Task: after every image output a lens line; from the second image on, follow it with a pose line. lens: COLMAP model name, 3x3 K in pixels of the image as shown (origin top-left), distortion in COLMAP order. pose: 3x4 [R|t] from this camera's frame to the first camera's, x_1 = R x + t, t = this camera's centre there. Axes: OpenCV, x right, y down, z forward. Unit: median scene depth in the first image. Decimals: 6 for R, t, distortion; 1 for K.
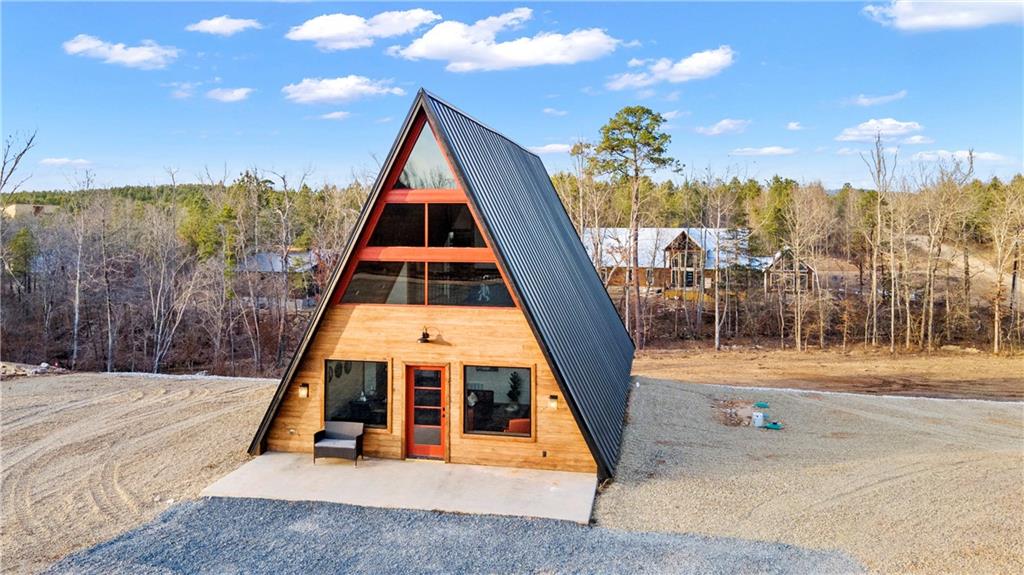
lens RADIAL K [[761.4, 0, 497.3], [0, 761.4, 213.1], [0, 0, 1]] dist [0.031075, -0.001094]
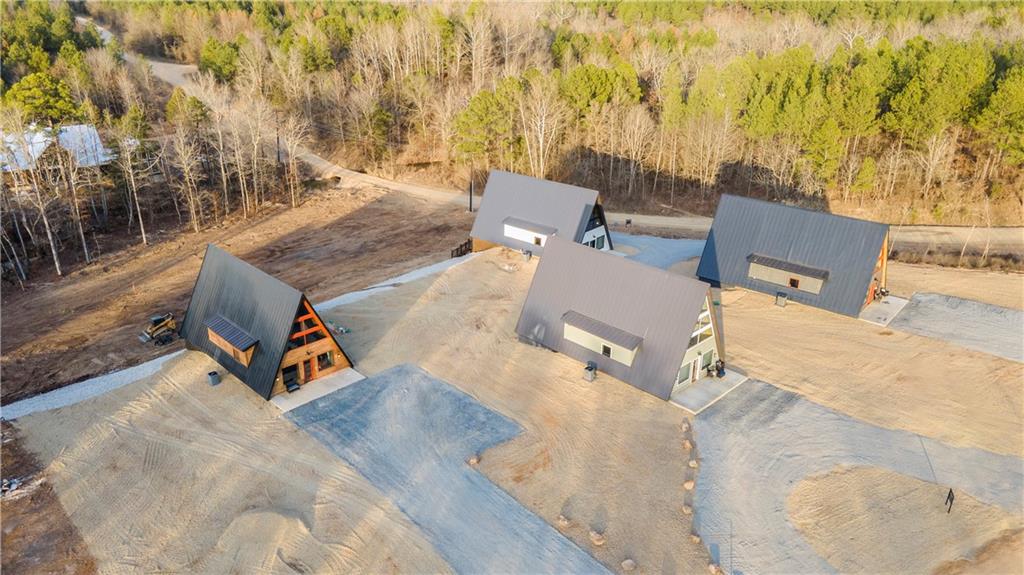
lens RADIAL K [[742.6, 0, 495.1], [0, 742.6, 284.5], [0, 0, 1]] dist [0.030154, 0.002469]
pose [[0.563429, -0.321867, 0.760888, -2.221364], [-0.009463, 0.918413, 0.395510, -1.578446], [-0.826111, -0.230042, 0.514414, -1.533267]]
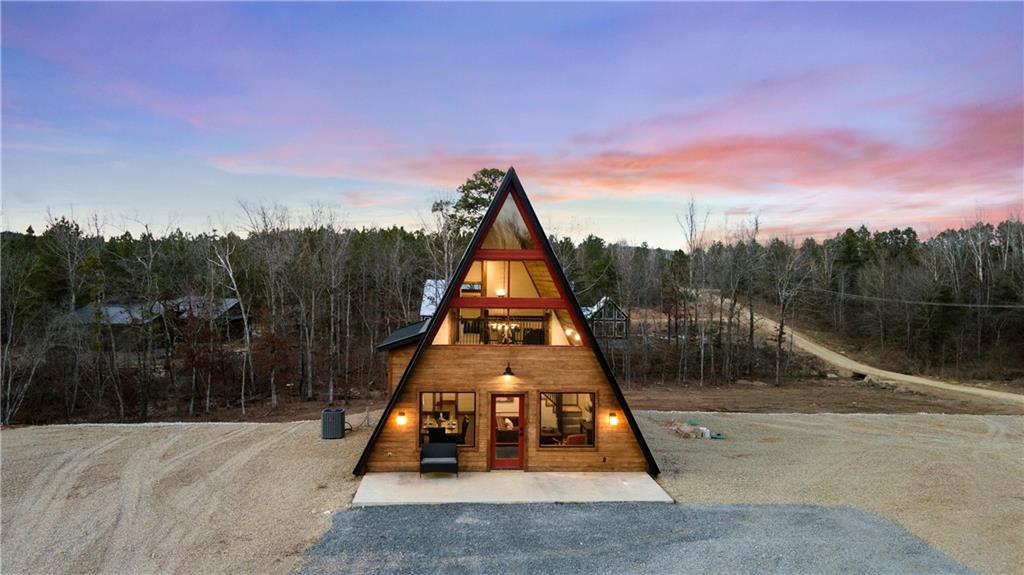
lens RADIAL K [[742.6, 0, 495.1], [0, 742.6, 284.5], [0, 0, 1]] dist [0.030154, 0.002469]
pose [[0.967129, 0.006517, 0.254204, -0.418081], [-0.013117, 0.999619, 0.024277, -0.003741], [-0.253949, -0.026814, 0.966846, -0.140292]]
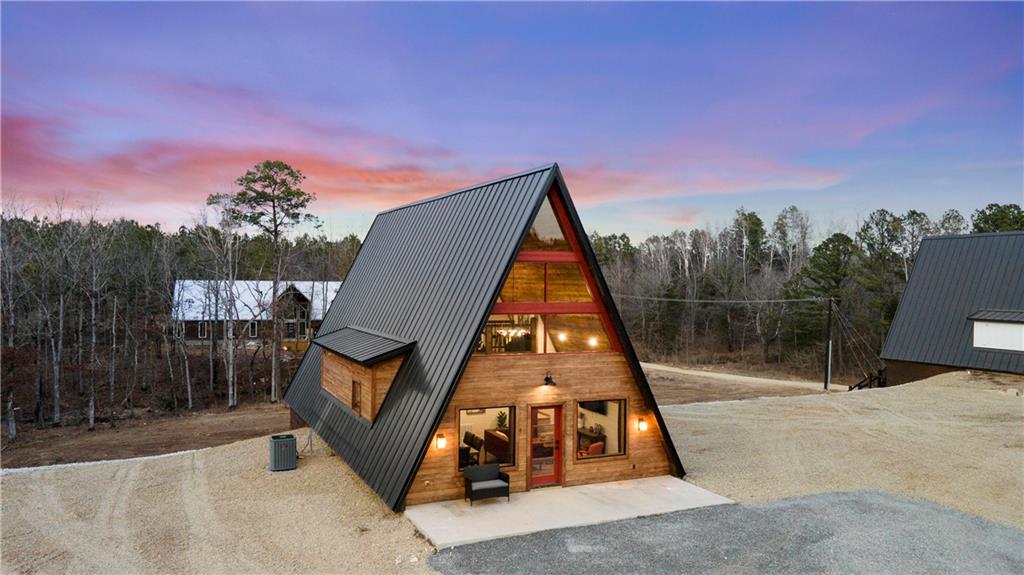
lens RADIAL K [[742.6, 0, 495.1], [0, 742.6, 284.5], [0, 0, 1]] dist [0.030154, 0.002469]
pose [[0.812185, 0.001844, 0.583397, -0.805230], [-0.016171, 0.999682, 0.019354, -0.000945], [-0.583176, -0.025154, 0.811956, 0.148845]]
